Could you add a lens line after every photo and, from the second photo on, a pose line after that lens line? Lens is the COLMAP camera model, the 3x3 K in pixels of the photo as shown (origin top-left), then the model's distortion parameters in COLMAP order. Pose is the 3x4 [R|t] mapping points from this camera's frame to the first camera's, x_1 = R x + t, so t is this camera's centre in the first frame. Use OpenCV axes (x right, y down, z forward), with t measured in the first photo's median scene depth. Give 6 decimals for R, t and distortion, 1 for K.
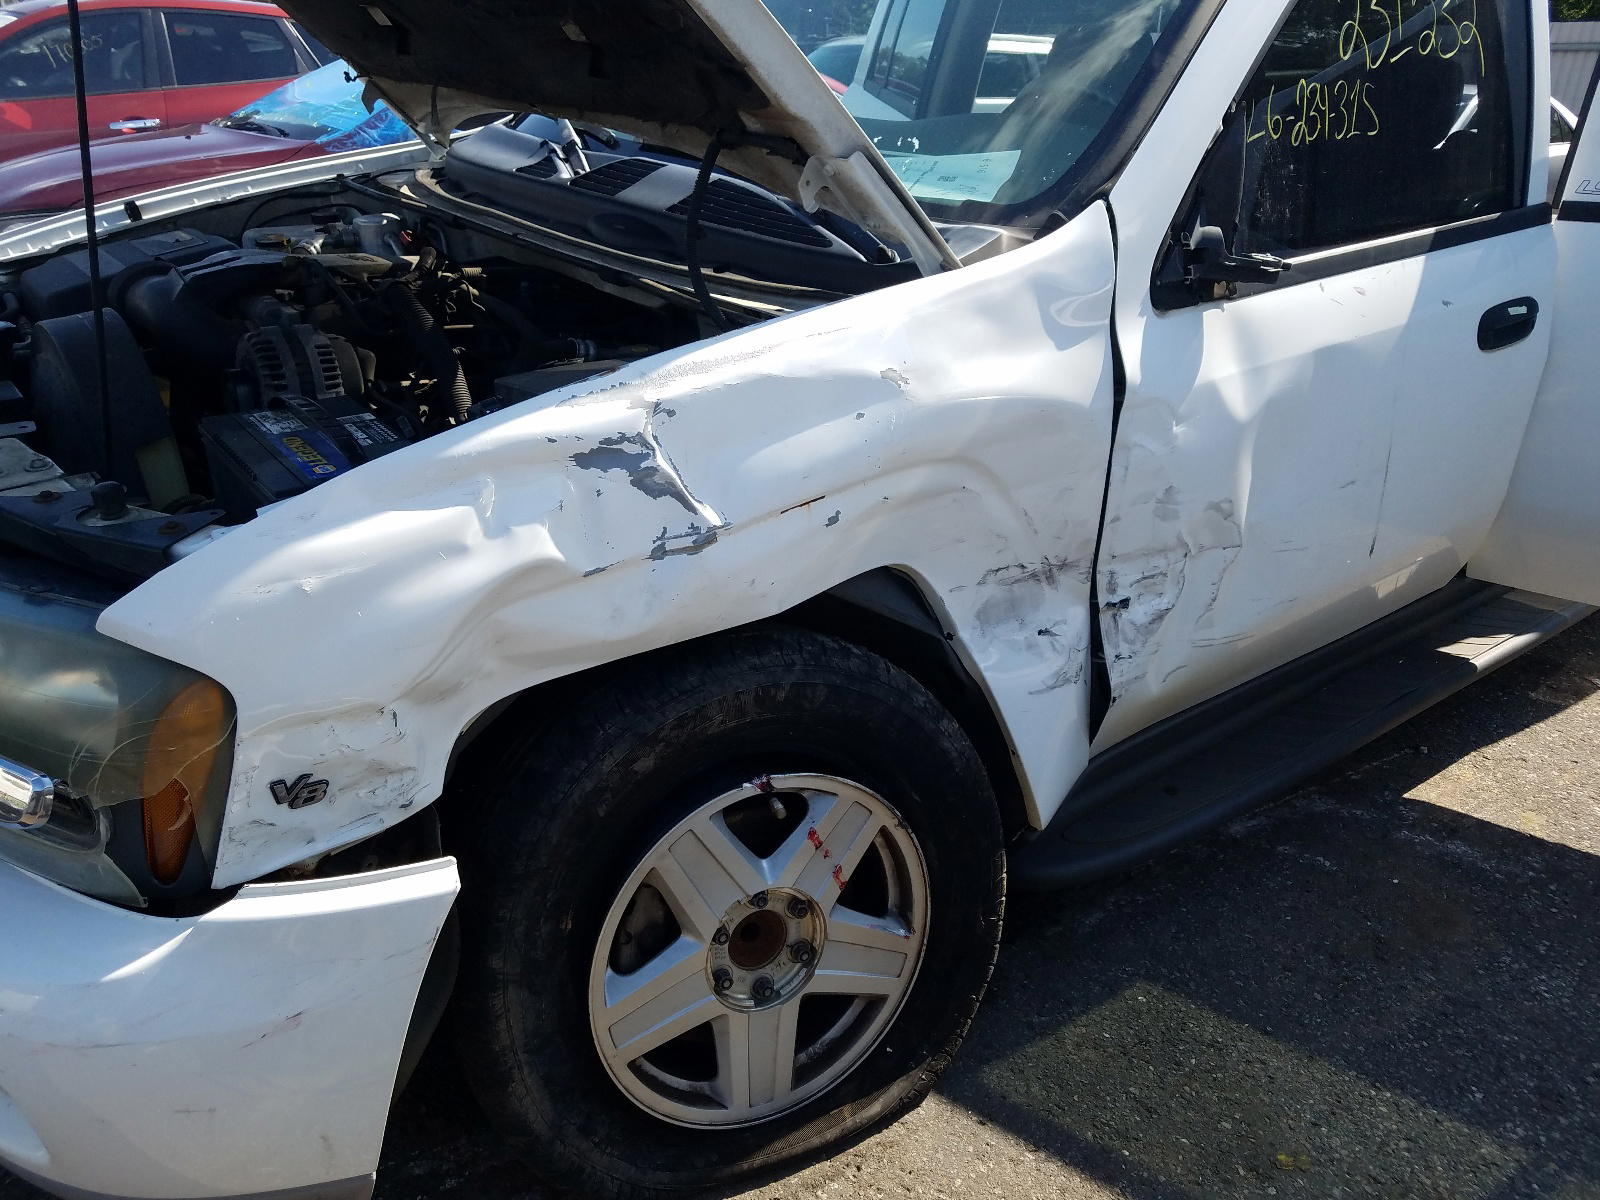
lens RADIAL K [[1248.1, 0, 800.0], [0, 1248.1, 600.0], [0, 0, 1]] dist [0.003156, 0.002170]
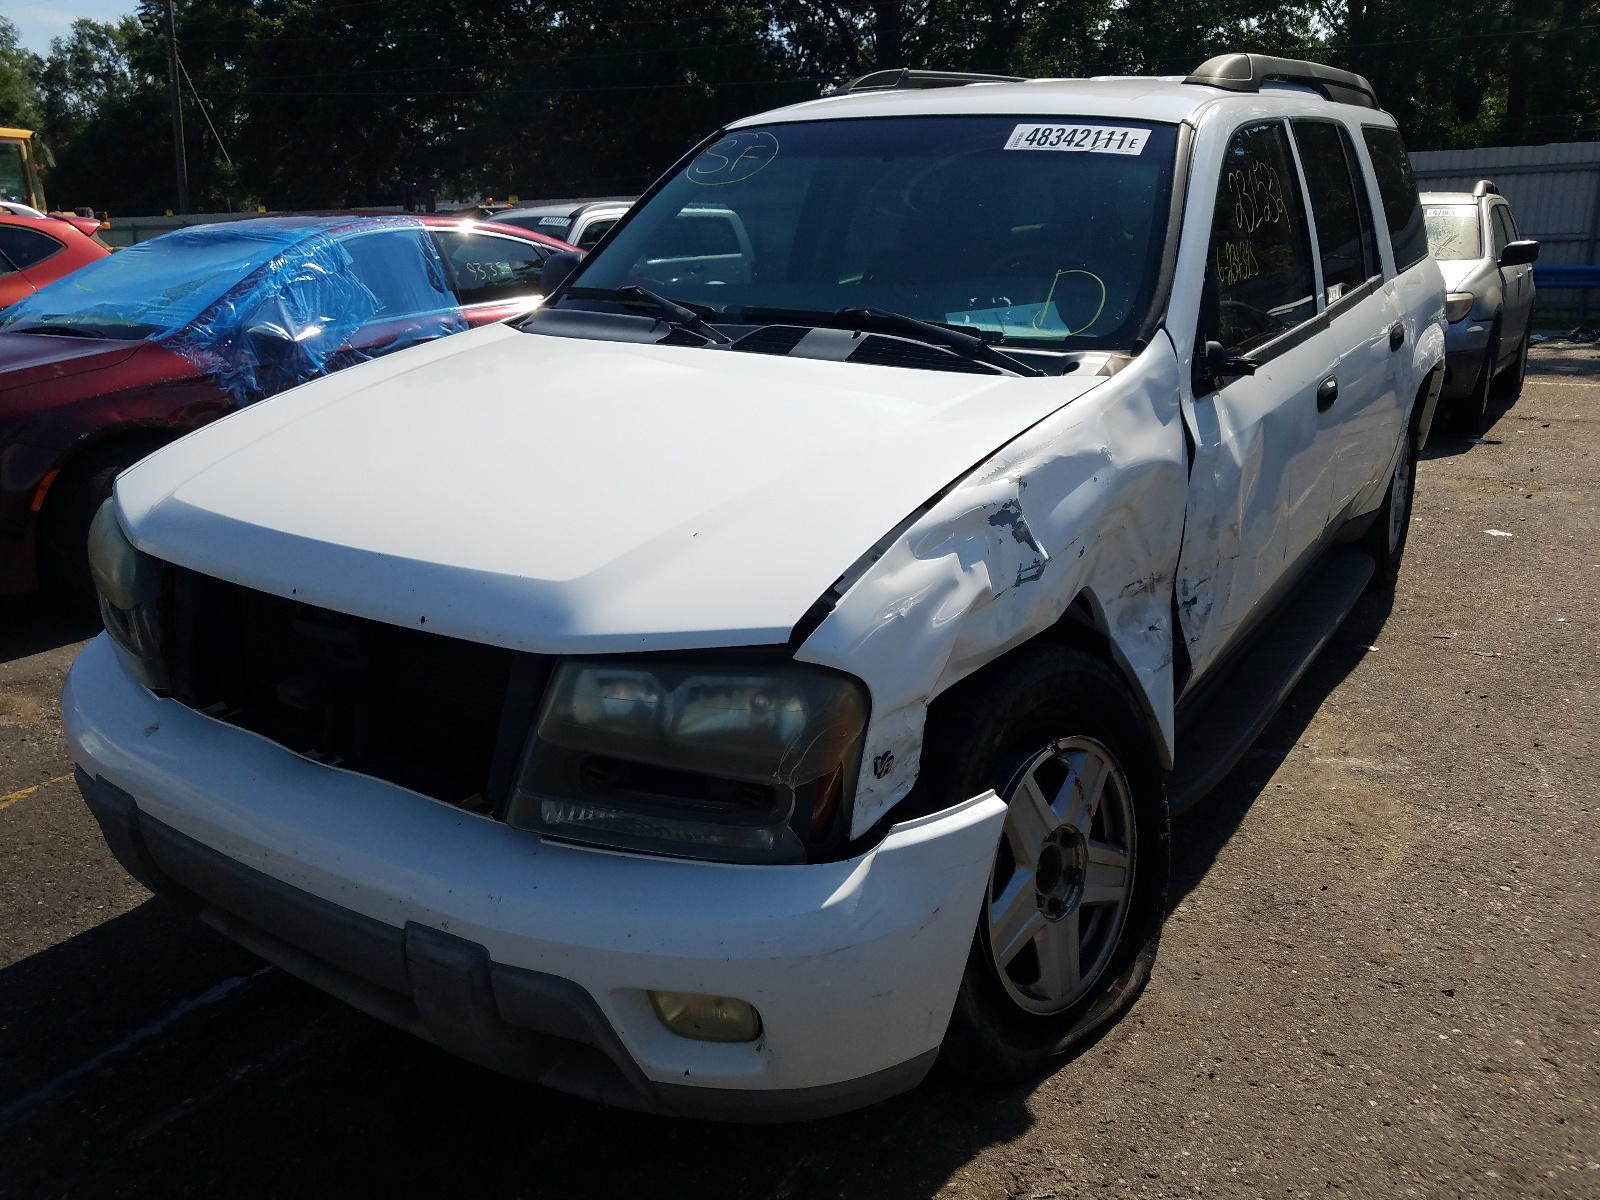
lens RADIAL K [[1229.7, 0, 800.0], [0, 1229.7, 600.0], [0, 0, 1]] dist [-0.001573, -0.001004]
pose [[0.949736, -0.134678, 0.282601, -0.624306], [0.164719, 0.982648, -0.085273, 0.052289], [-0.266213, 0.127536, 0.955440, -0.247145]]
